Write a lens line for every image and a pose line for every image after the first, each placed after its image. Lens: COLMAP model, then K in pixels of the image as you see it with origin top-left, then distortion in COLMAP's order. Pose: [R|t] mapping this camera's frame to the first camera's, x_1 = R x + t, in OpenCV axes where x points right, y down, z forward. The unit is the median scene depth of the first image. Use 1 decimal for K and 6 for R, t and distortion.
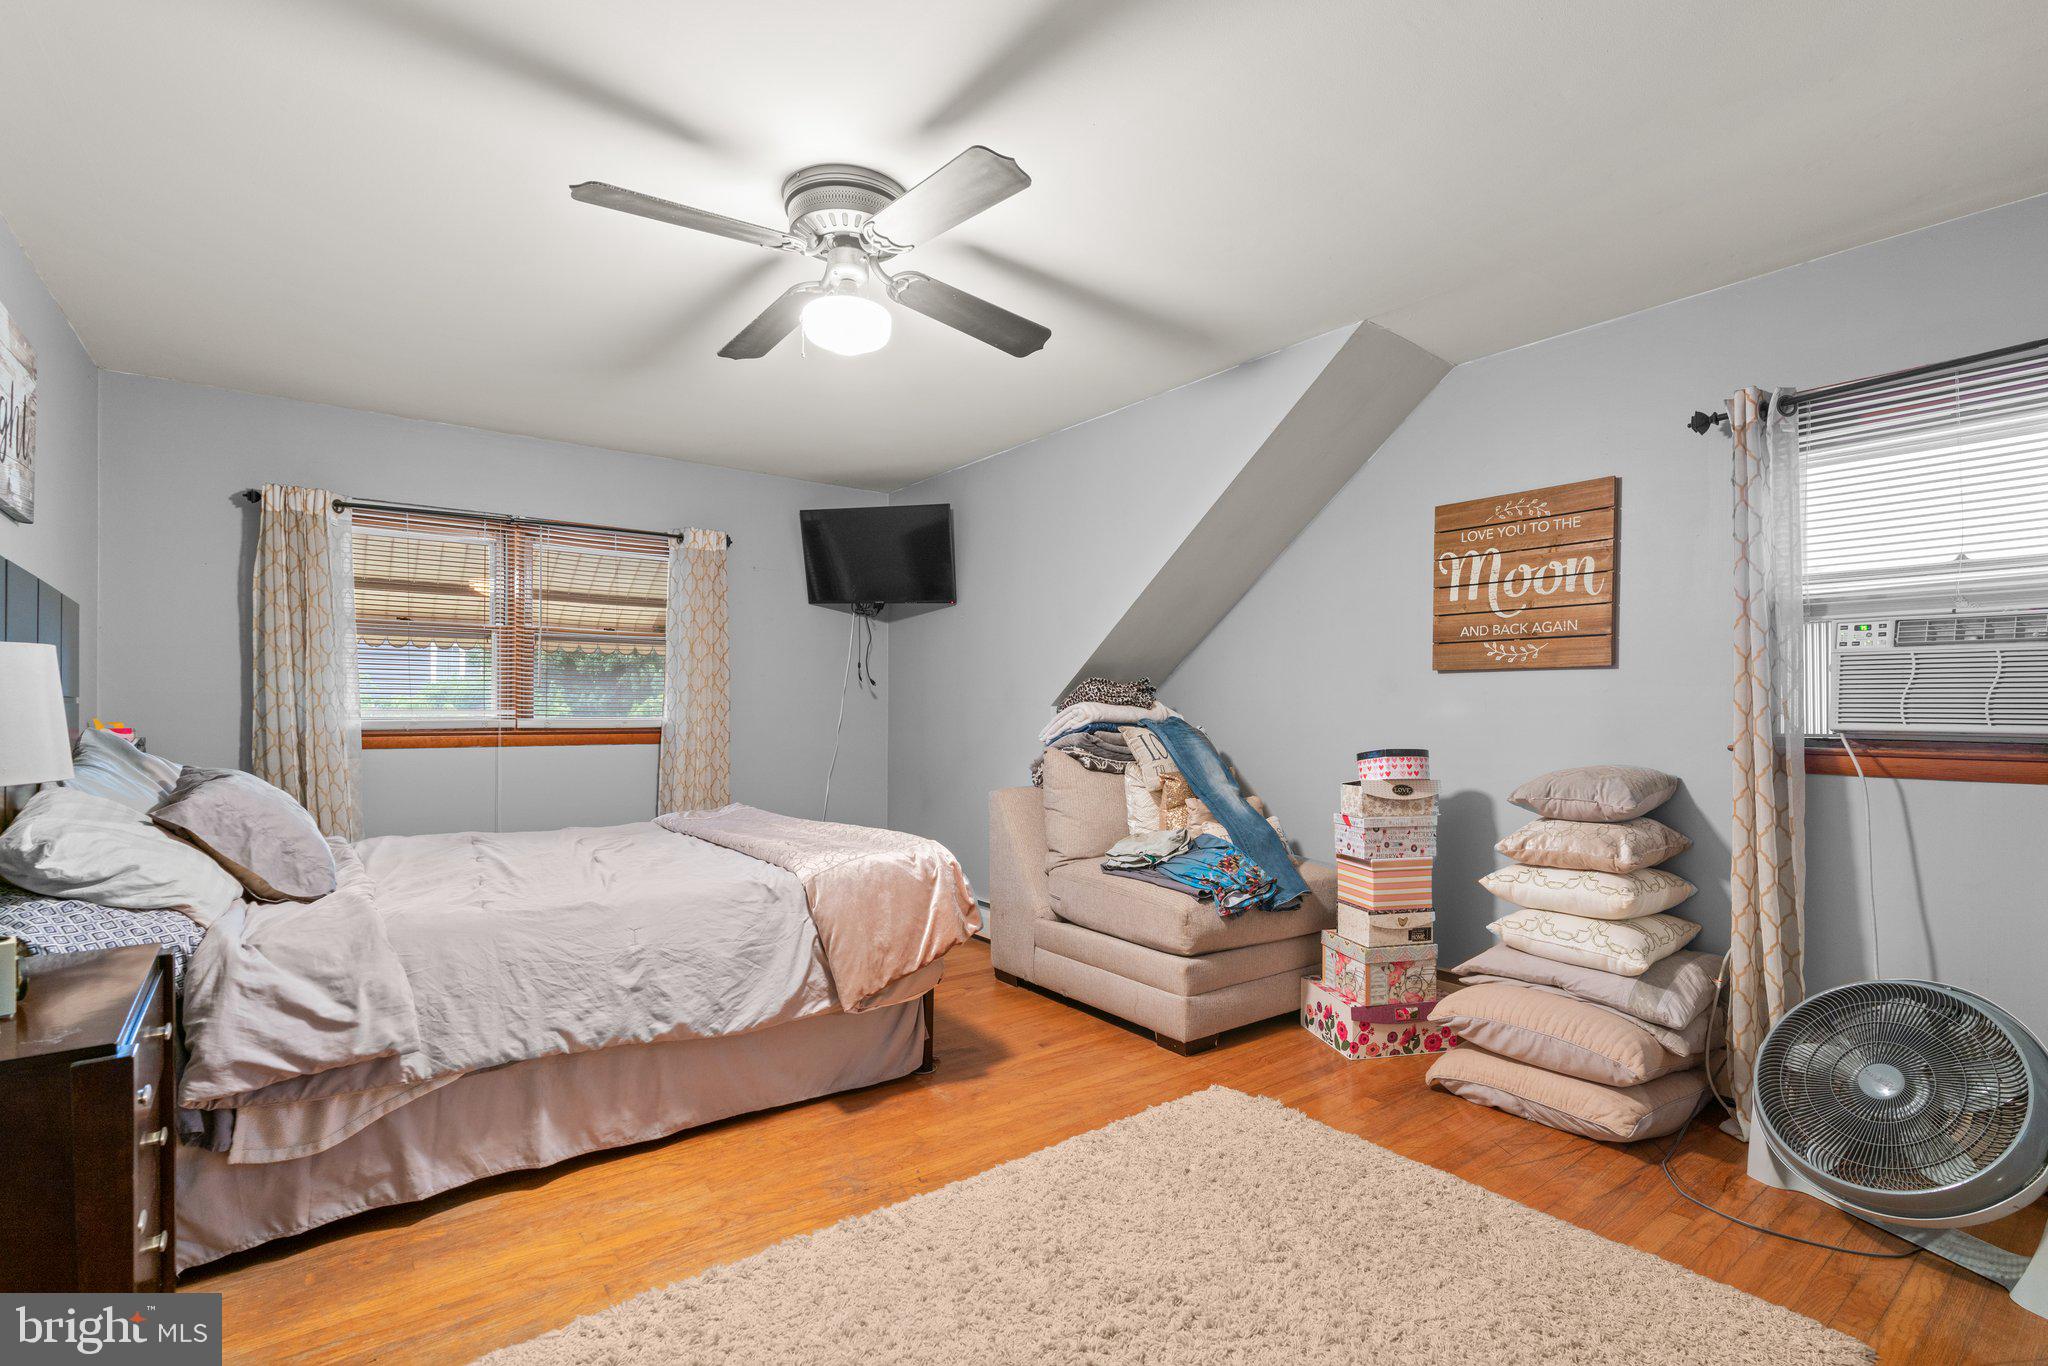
lens RADIAL K [[918.9, 0, 1018.4], [0, 918.9, 734.6], [0, 0, 1]] dist [-0.022815, 0.006494]
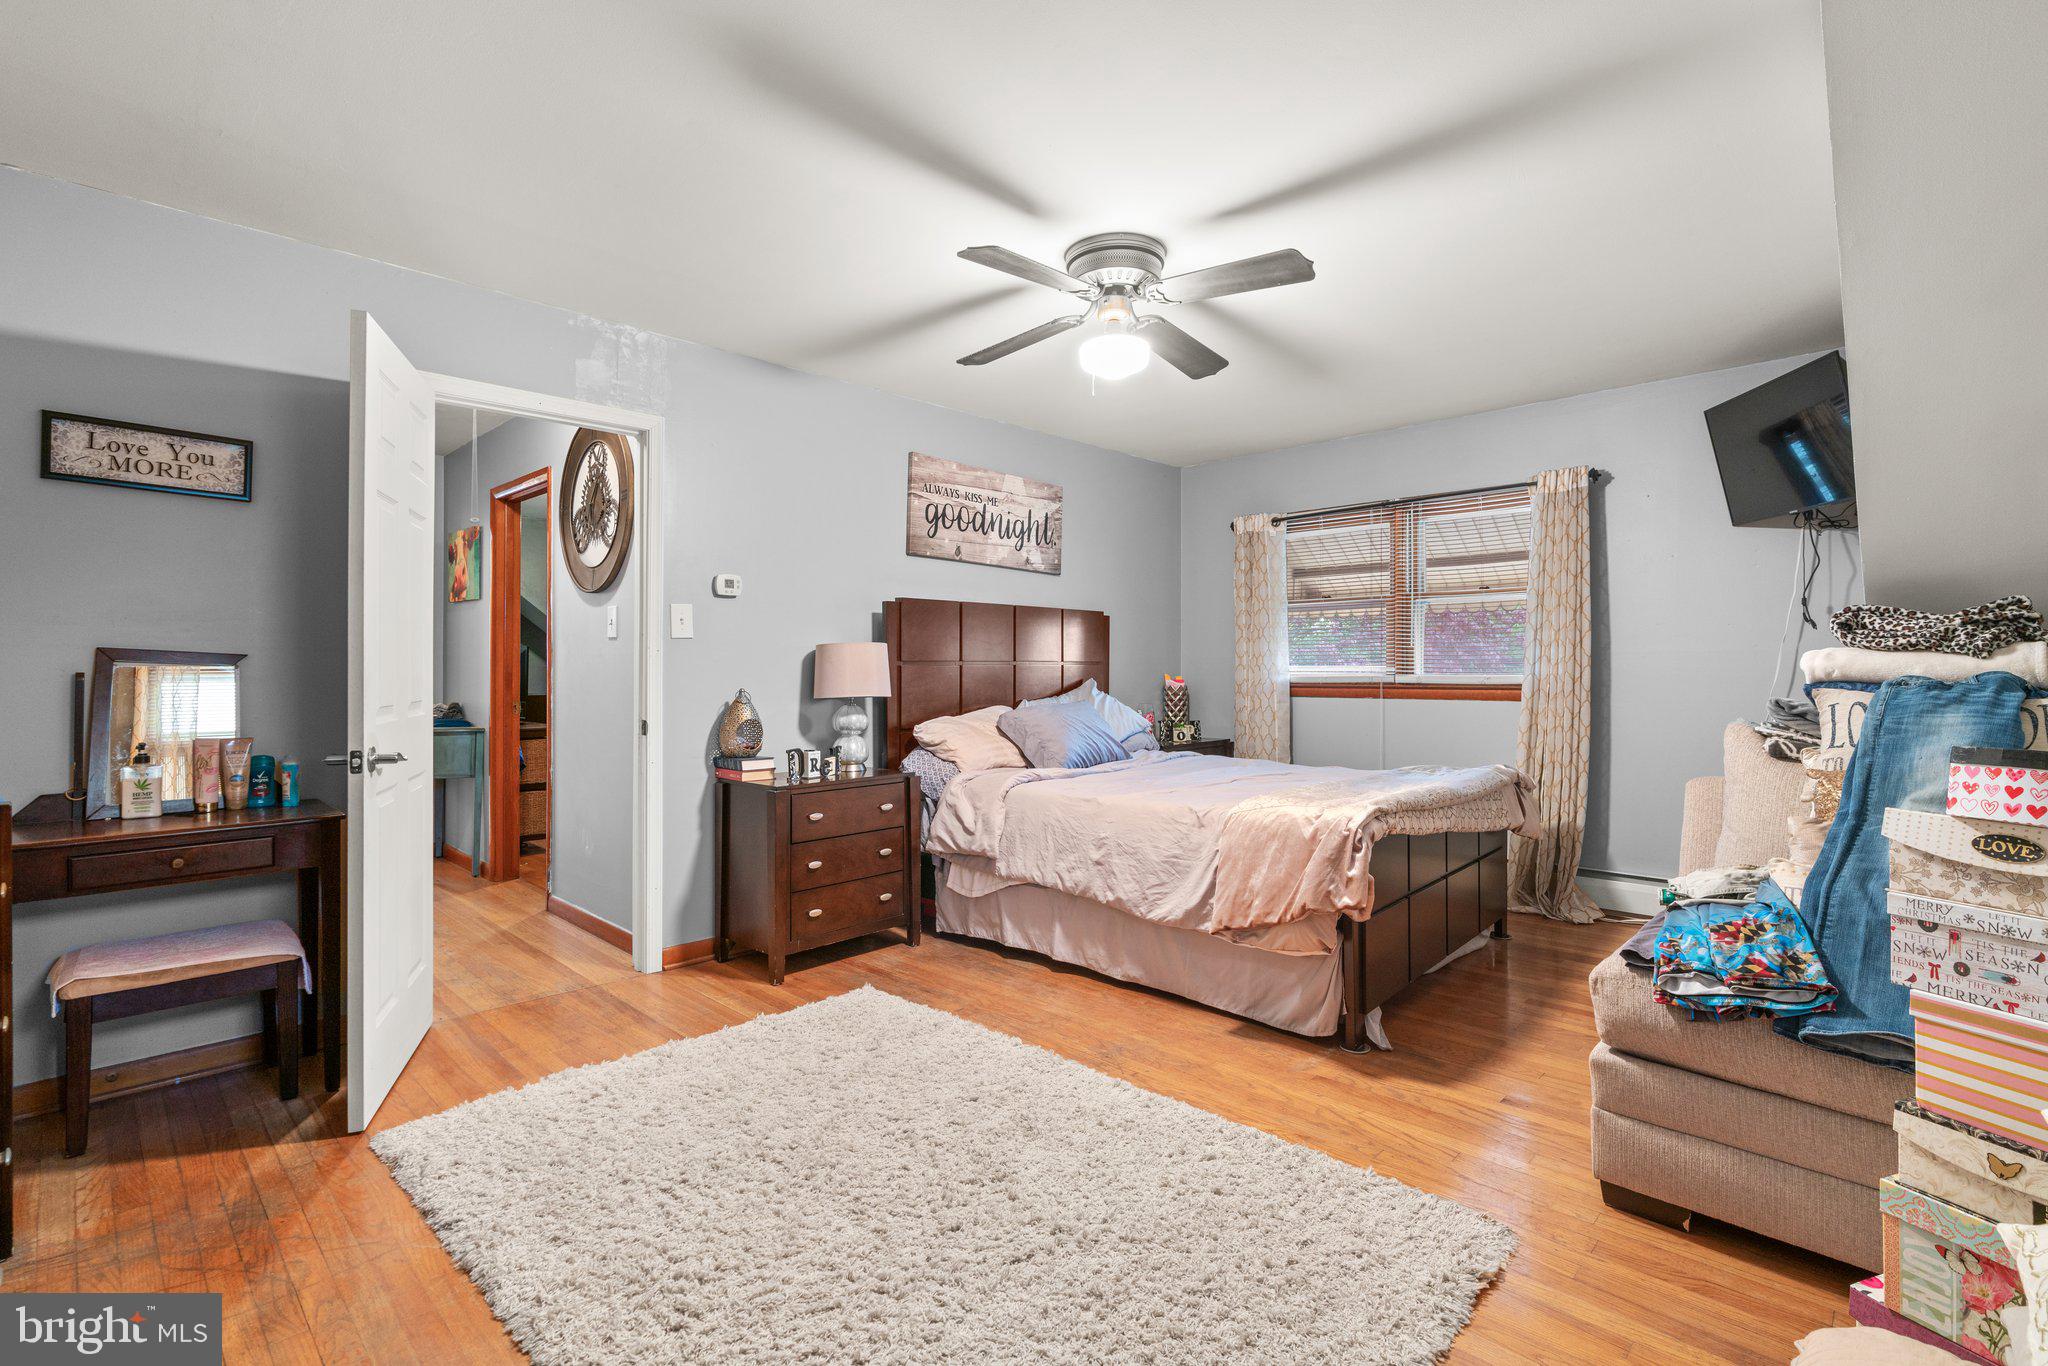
lens RADIAL K [[924.8, 0, 1012.4], [0, 924.8, 684.0], [0, 0, 1]] dist [-0.012695, 0.005877]
pose [[0.155957, 0.011151, -0.987701, 0.898887], [-0.020156, 0.999764, 0.008105, -0.009041], [0.987558, 0.018644, 0.156145, 0.583207]]
